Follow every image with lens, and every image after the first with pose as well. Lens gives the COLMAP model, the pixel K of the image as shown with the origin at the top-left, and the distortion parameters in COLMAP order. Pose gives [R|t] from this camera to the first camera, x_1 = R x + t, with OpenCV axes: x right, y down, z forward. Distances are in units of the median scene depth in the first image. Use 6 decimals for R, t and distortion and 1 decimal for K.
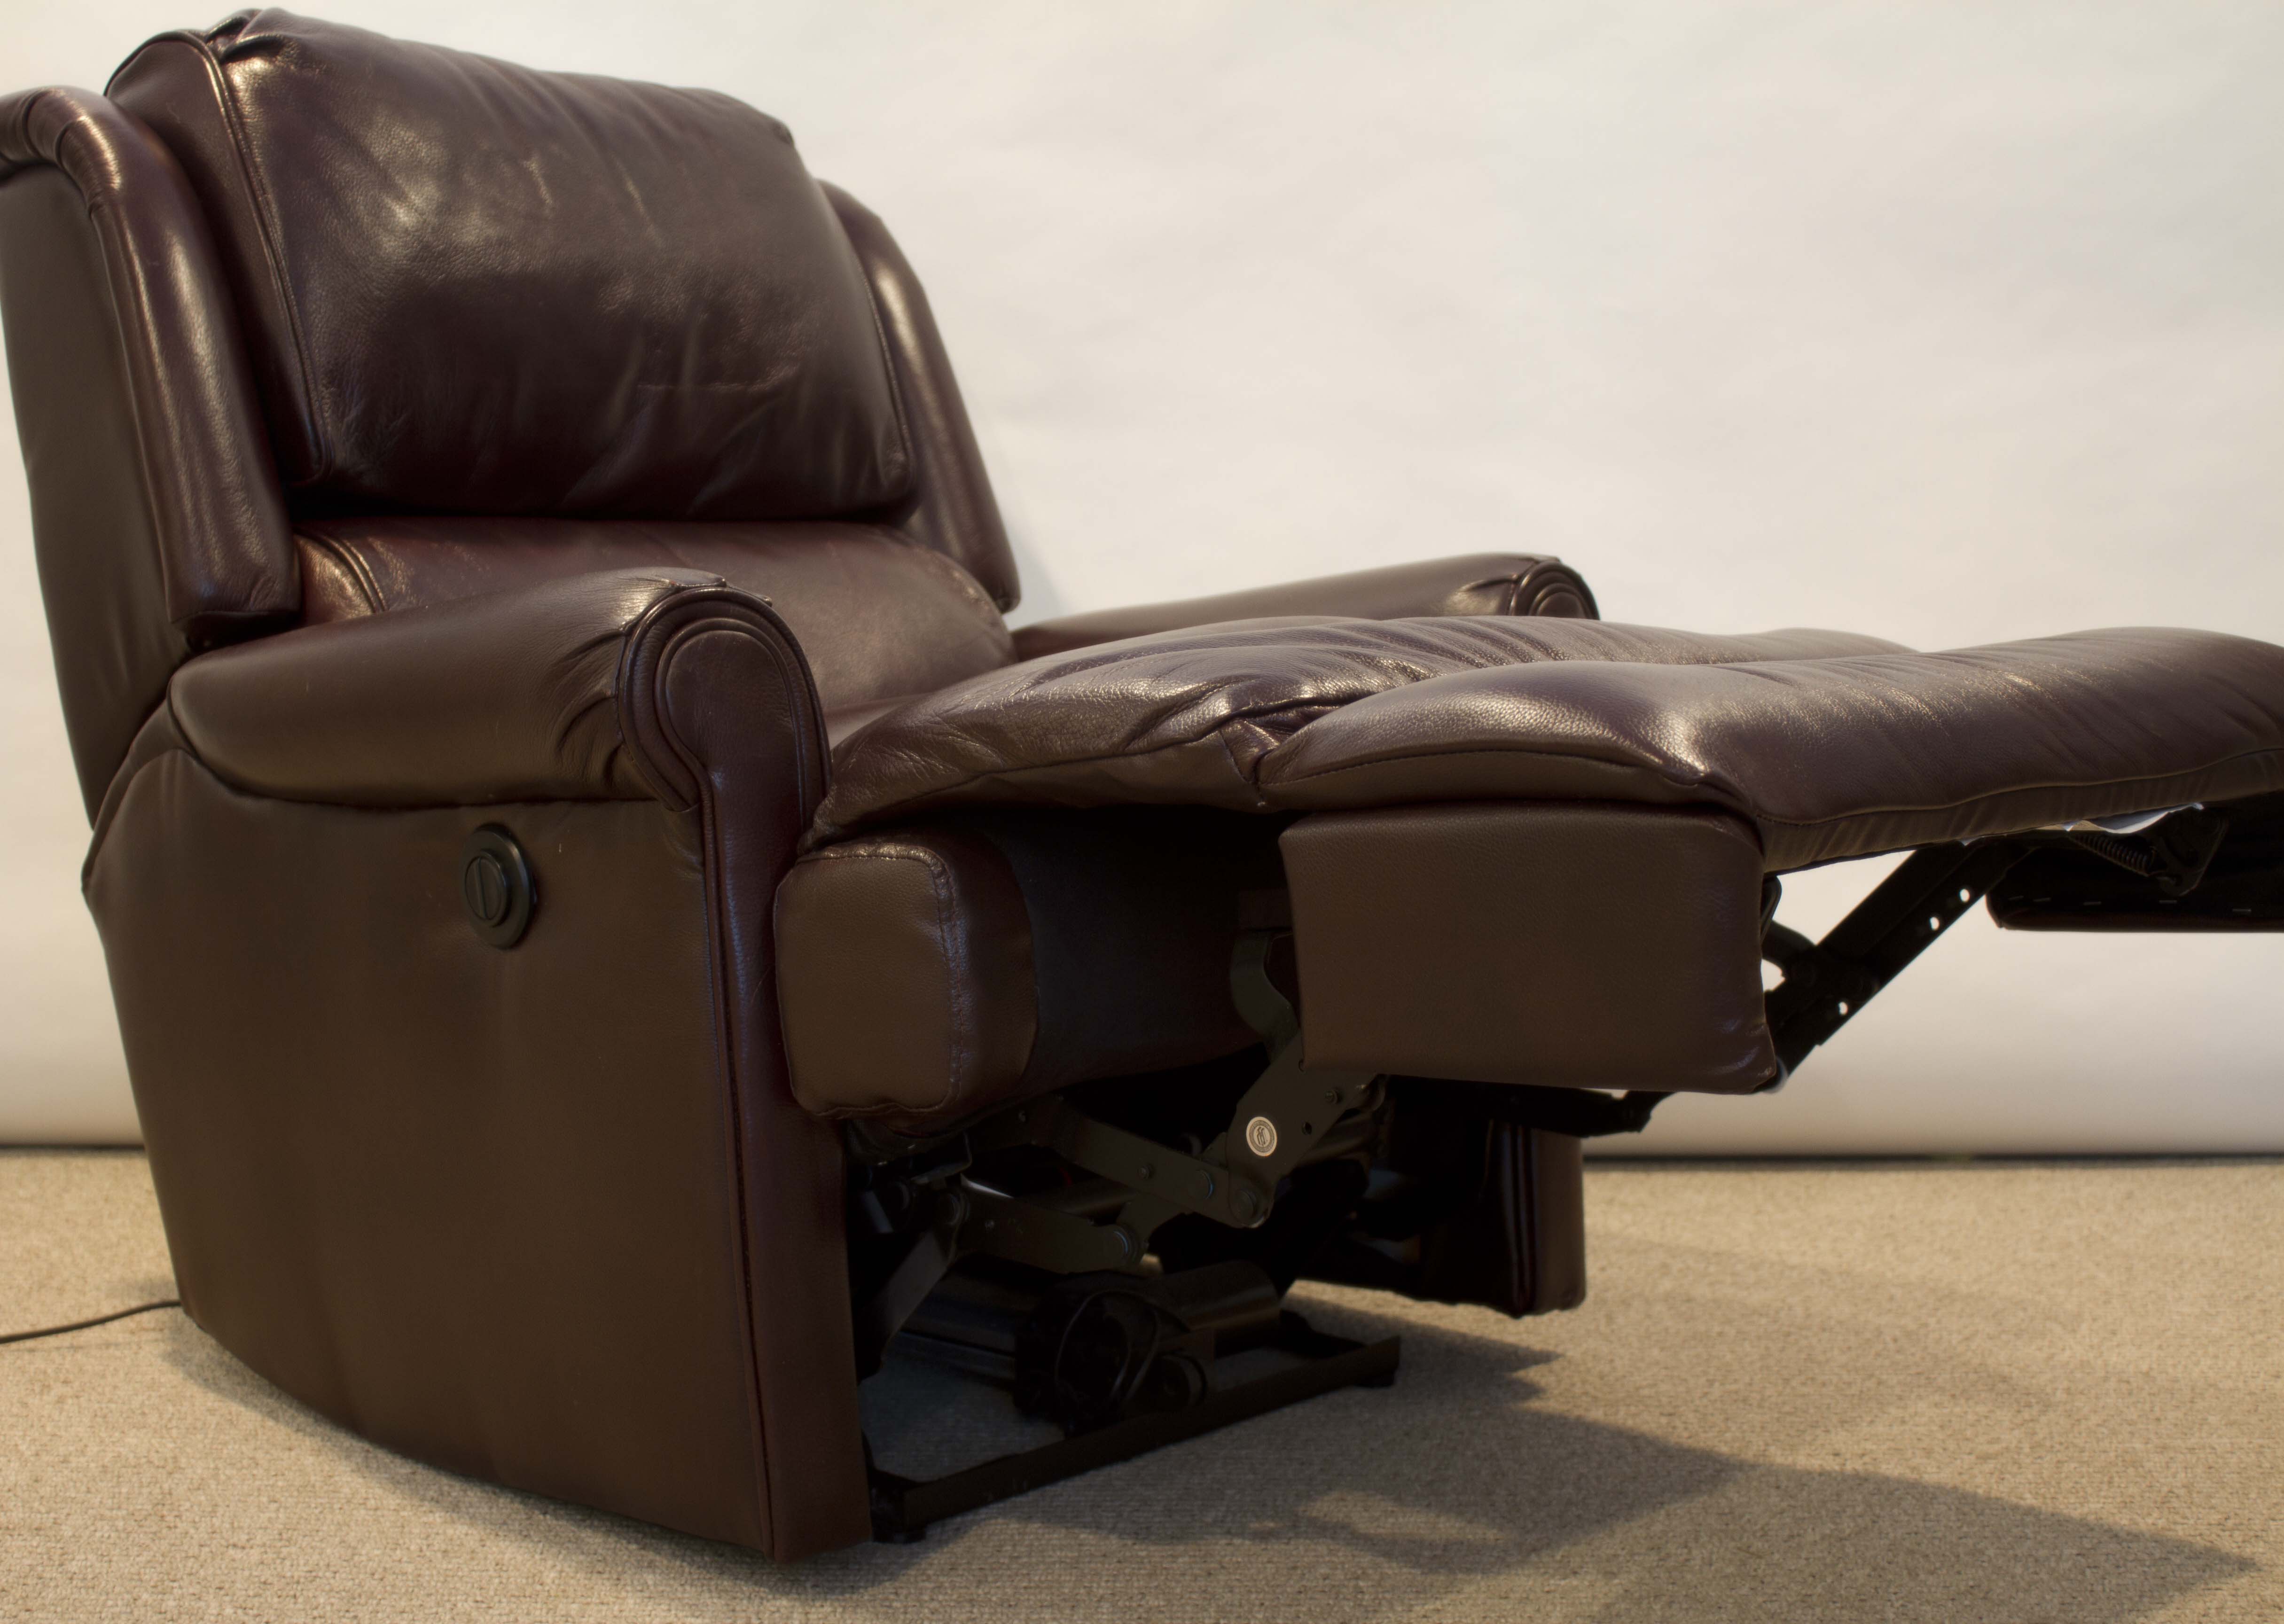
lens RADIAL K [[3145.6, 0, 1140.7], [0, 3145.6, 812.7], [0, 0, 1]] dist [-0.012163, 0.000000]
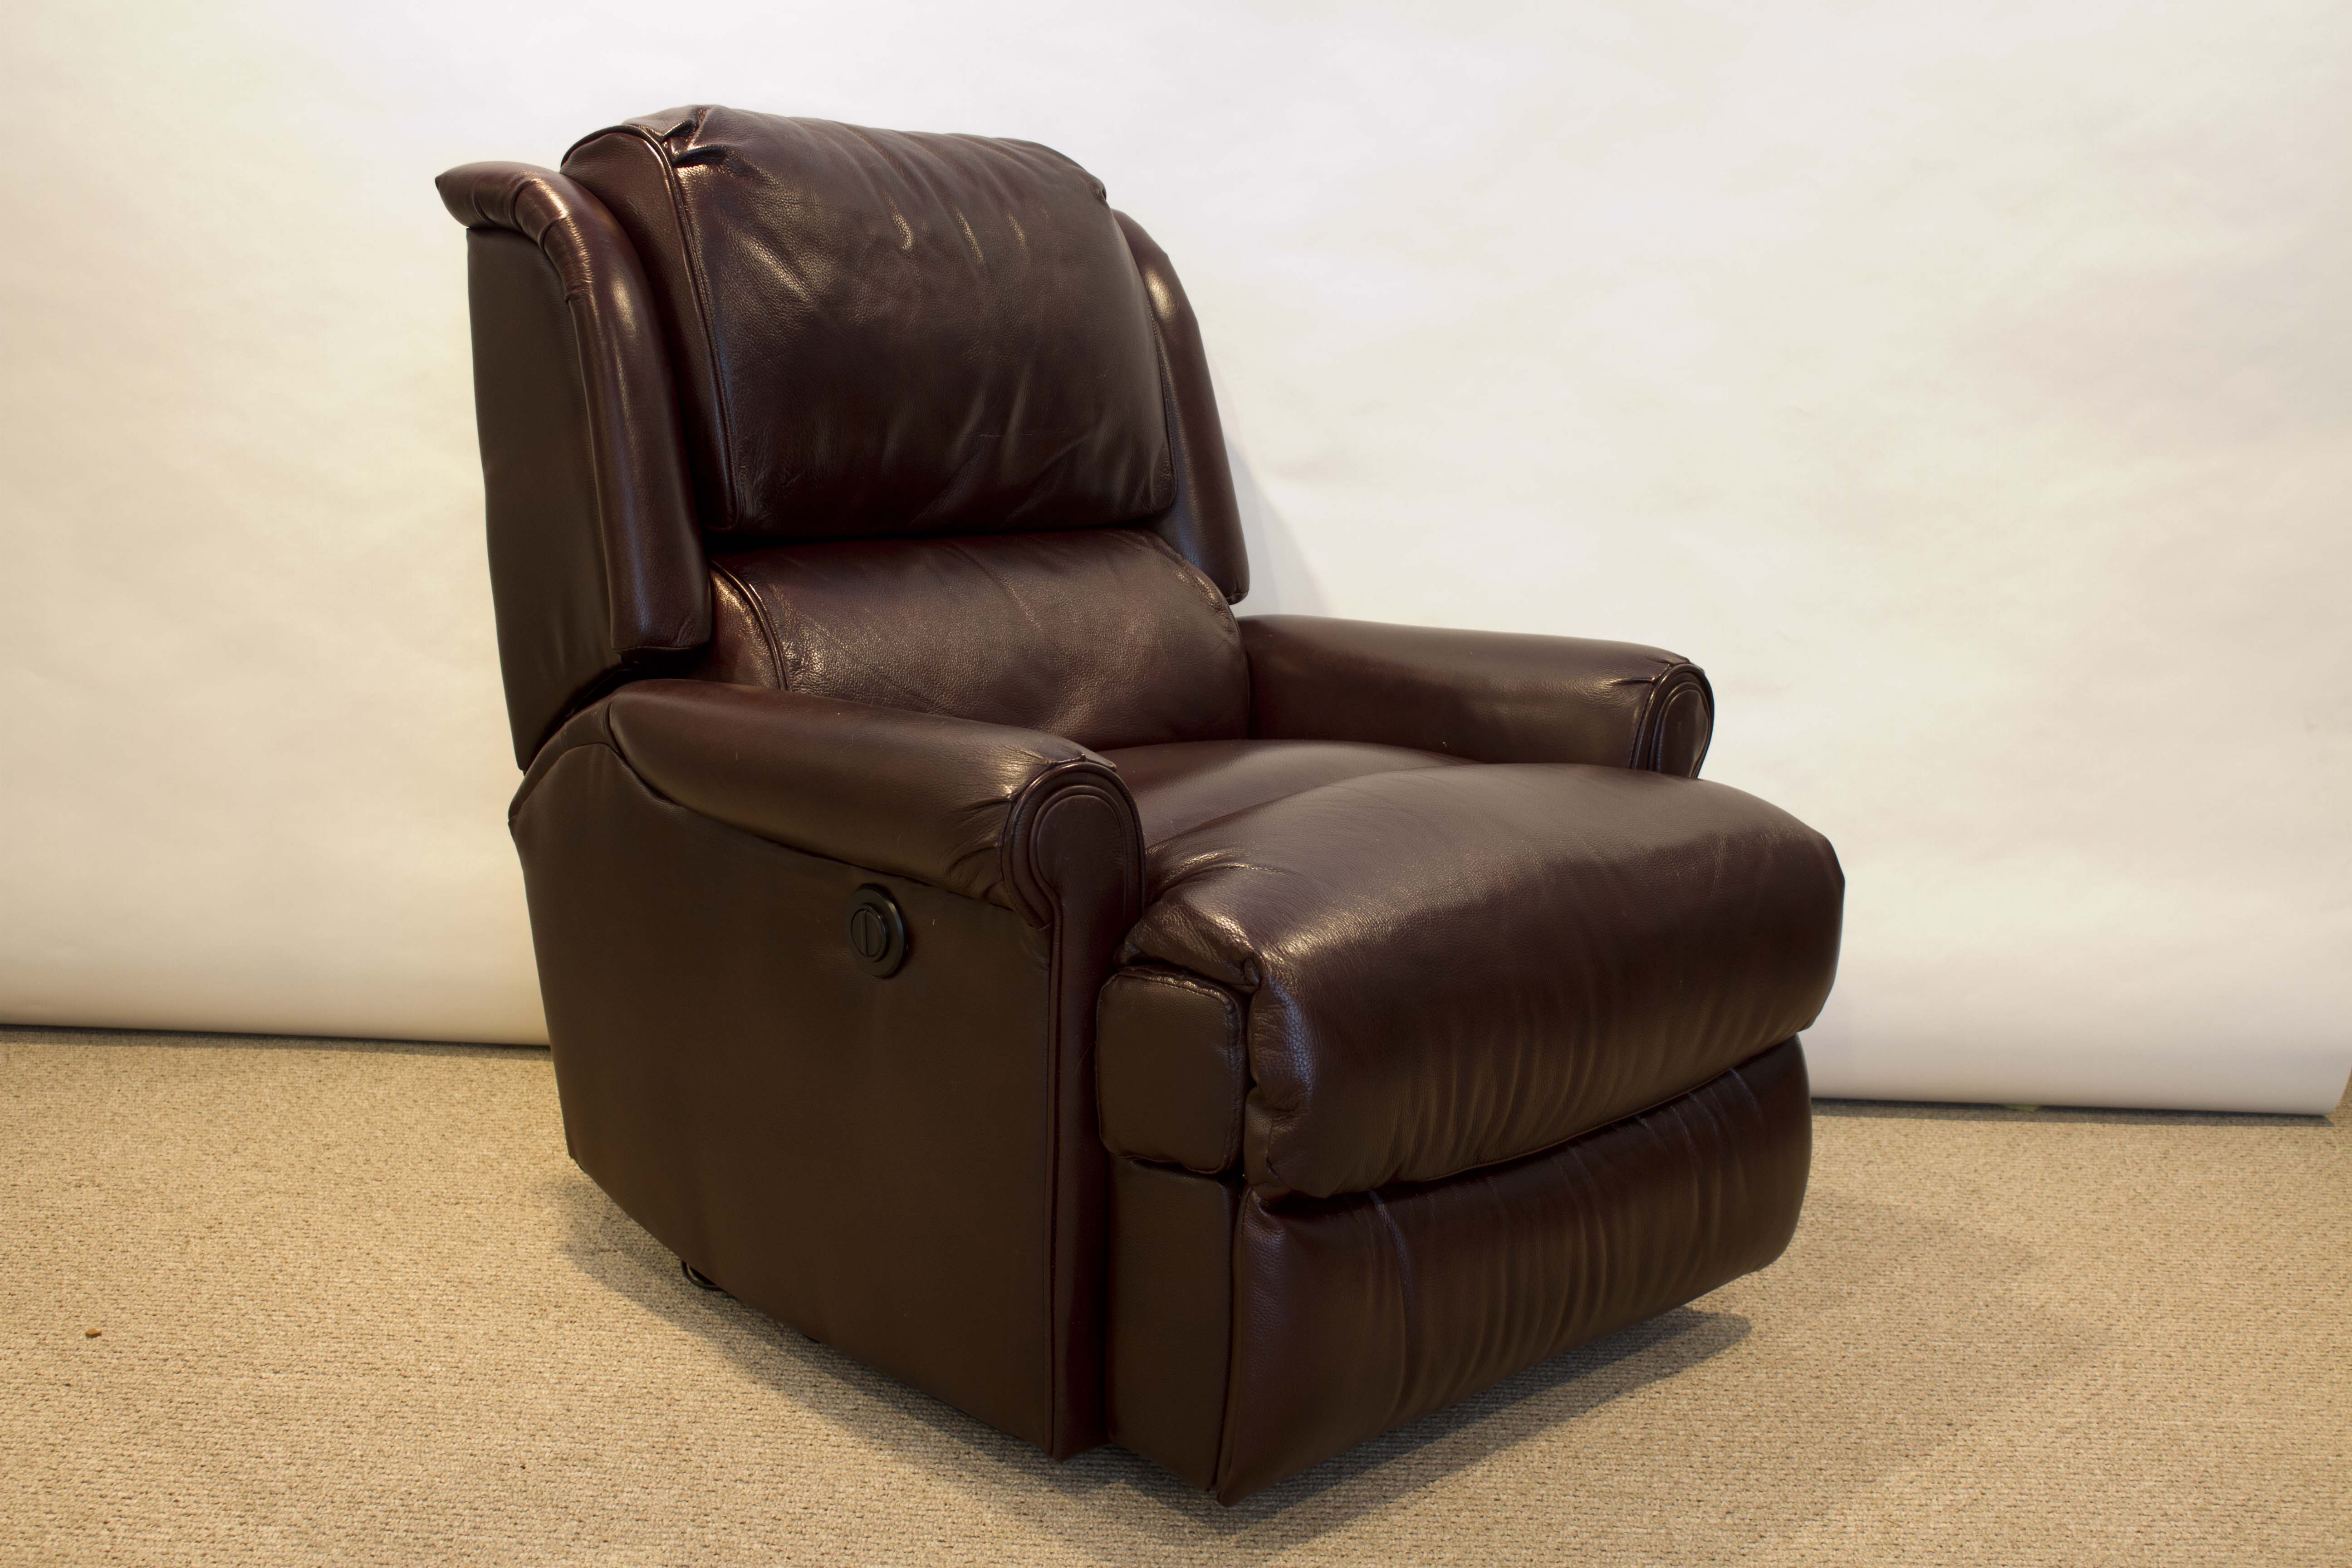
lens RADIAL K [[3099.3, 0, 1176.5], [0, 3099.3, 783.7], [0, 0, 1]] dist [-0.019658, 0.000000]
pose [[0.998253, 0.047503, 0.035136, -0.136067], [-0.052152, 0.987895, 0.146096, -0.200613], [-0.027771, -0.147674, 0.988646, -0.183765]]
